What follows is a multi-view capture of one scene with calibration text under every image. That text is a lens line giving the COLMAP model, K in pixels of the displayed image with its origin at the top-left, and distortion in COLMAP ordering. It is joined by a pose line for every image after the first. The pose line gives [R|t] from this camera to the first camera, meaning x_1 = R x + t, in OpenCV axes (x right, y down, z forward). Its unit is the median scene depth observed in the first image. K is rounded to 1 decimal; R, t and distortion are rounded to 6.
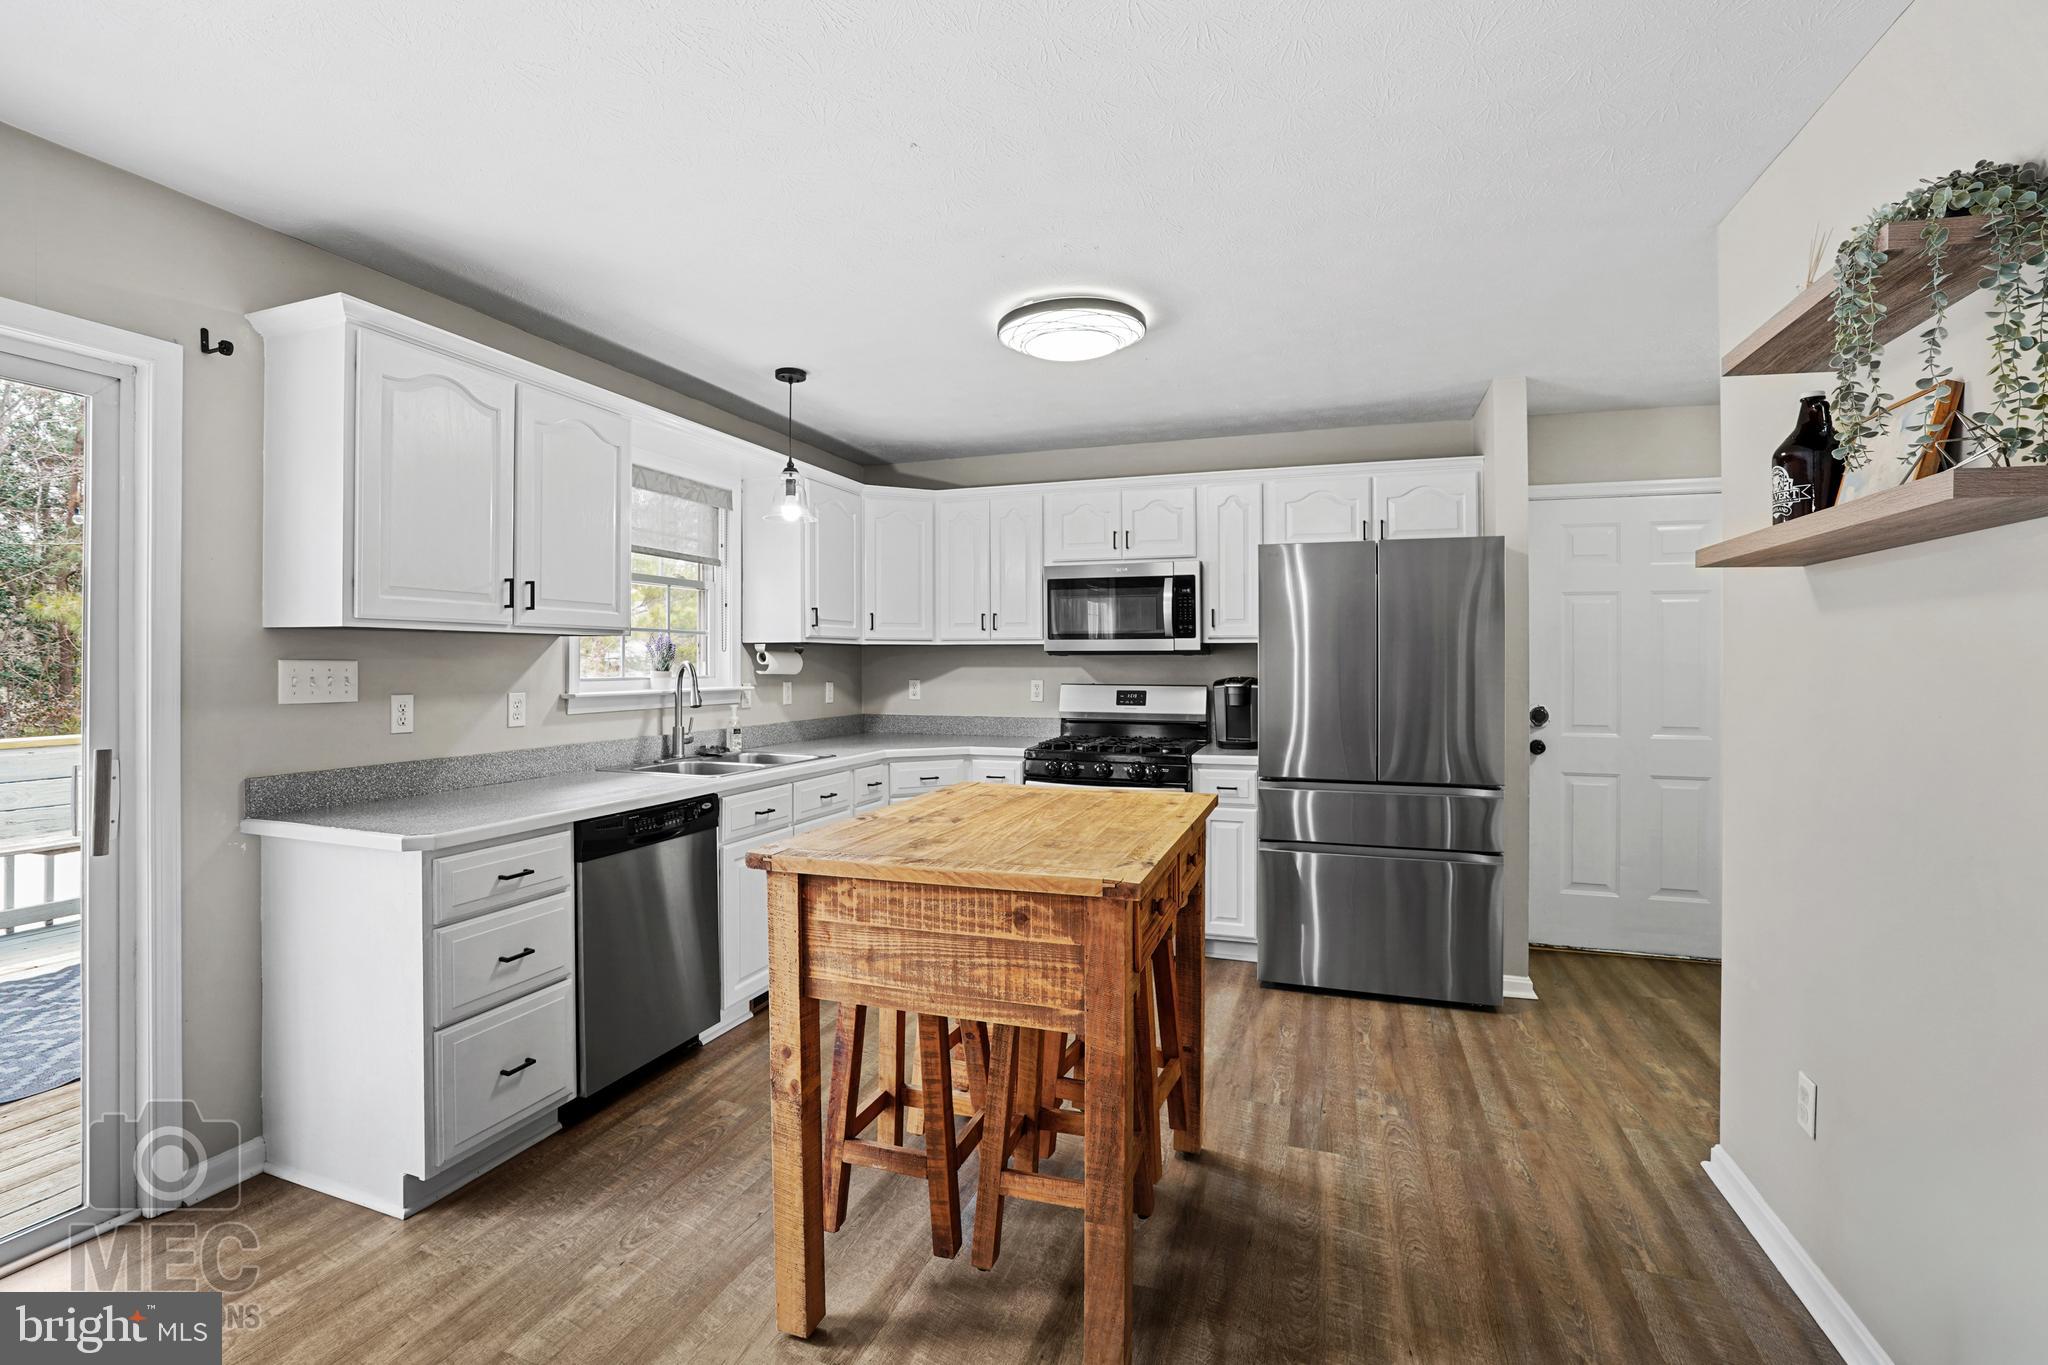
lens RADIAL K [[919.7, 0, 988.3], [0, 919.7, 663.8], [0, 0, 1]] dist [-0.014357, 0.001411]
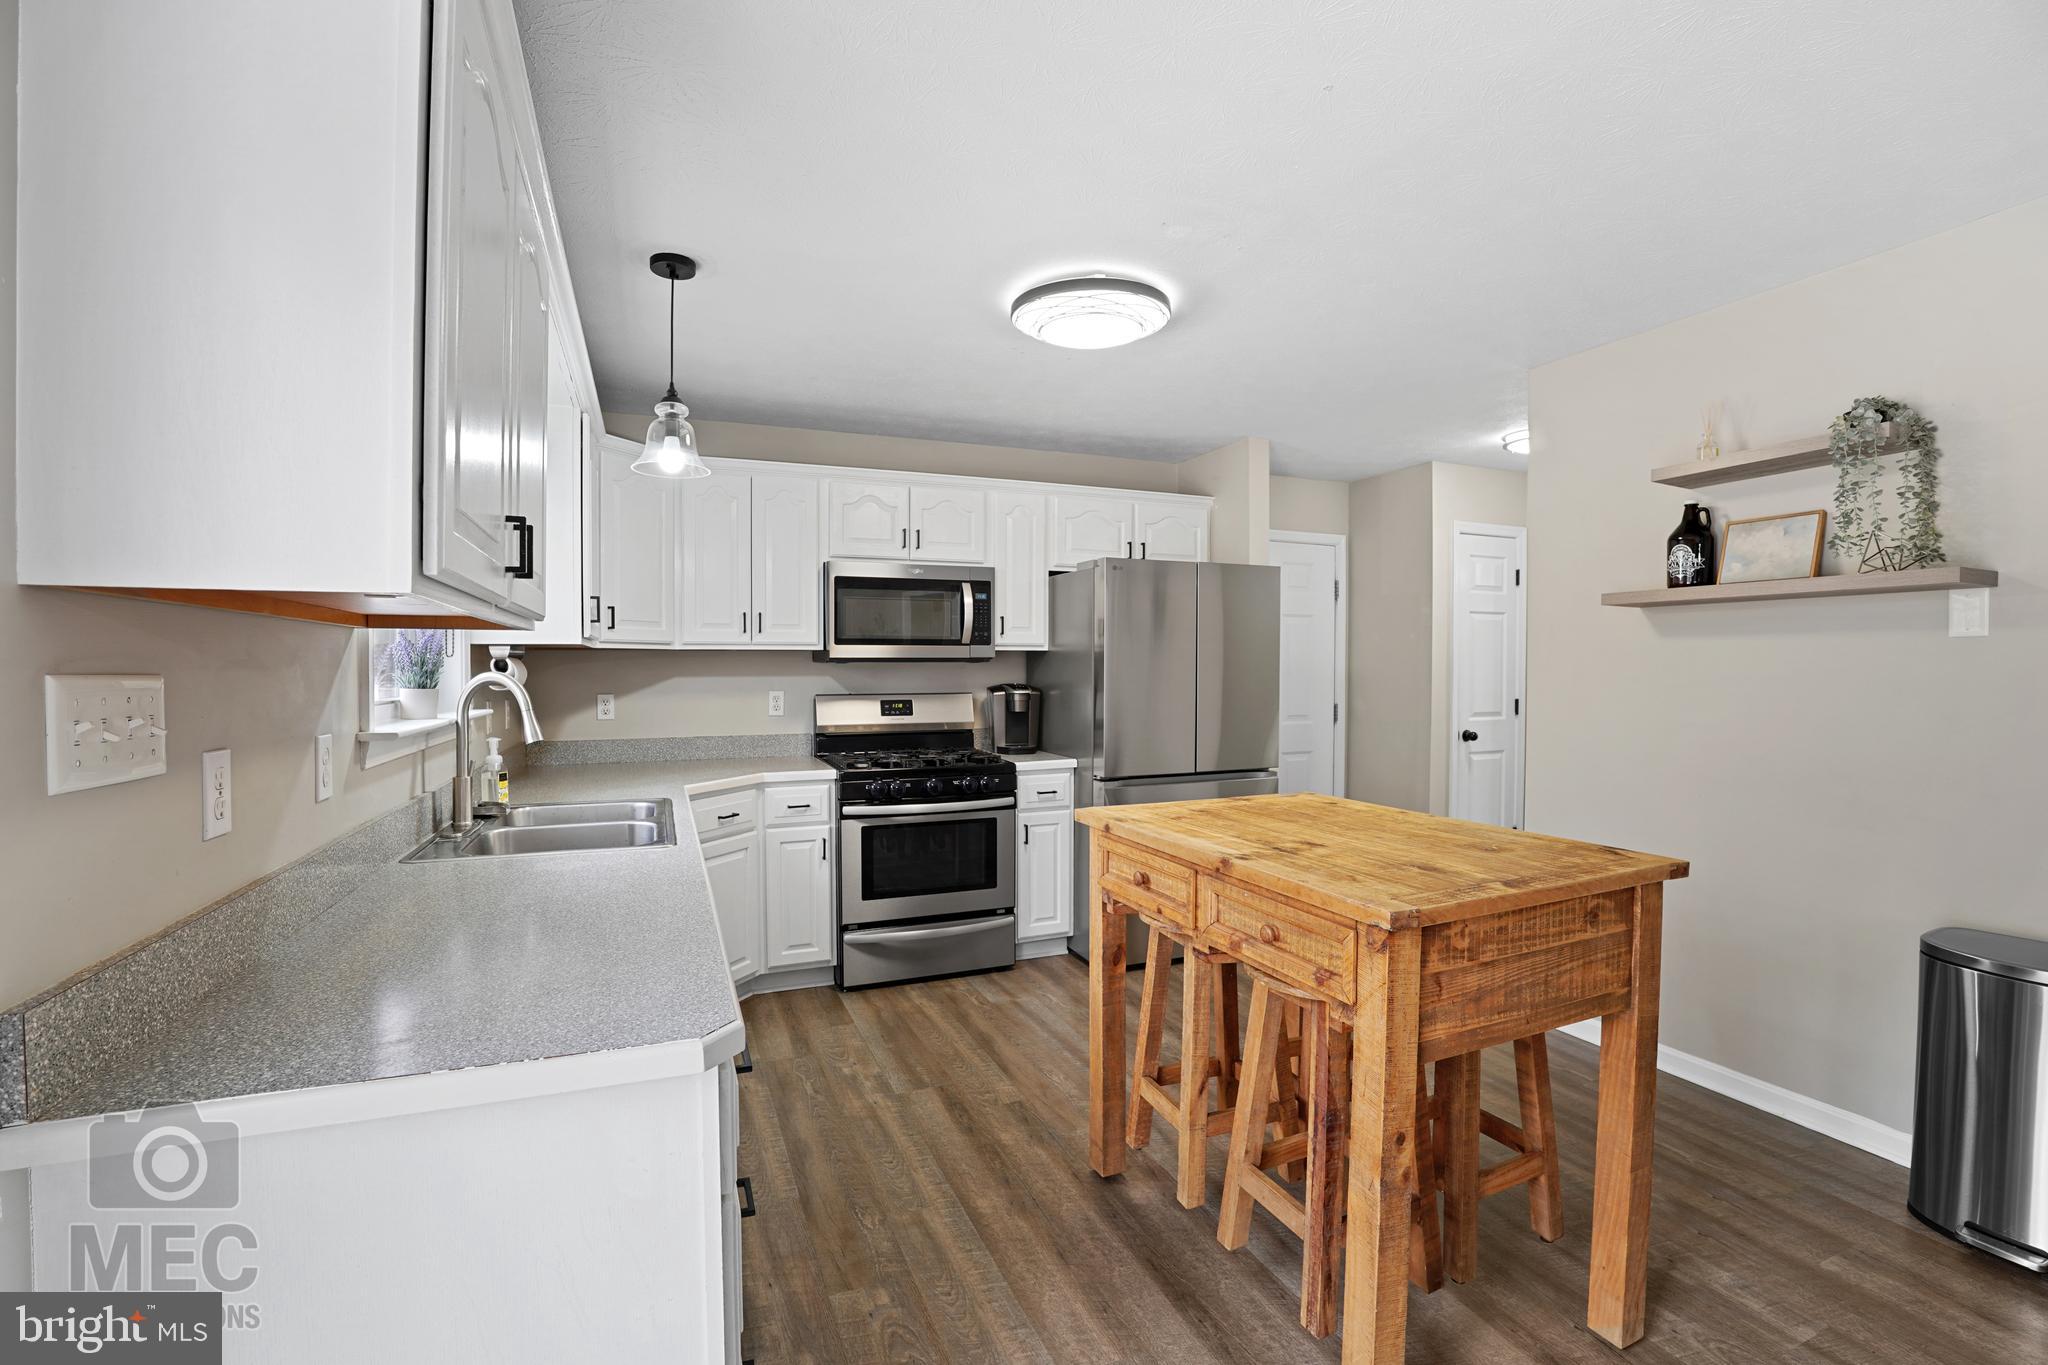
lens RADIAL K [[919.7, 0, 1024.3], [0, 919.7, 677.6], [0, 0, 1]] dist [-0.014357, 0.001411]
pose [[0.727936, -0.014300, 0.685496, -0.428010], [0.005861, 0.999876, 0.014634, -0.006805], [-0.685620, -0.006635, 0.727929, 0.254135]]
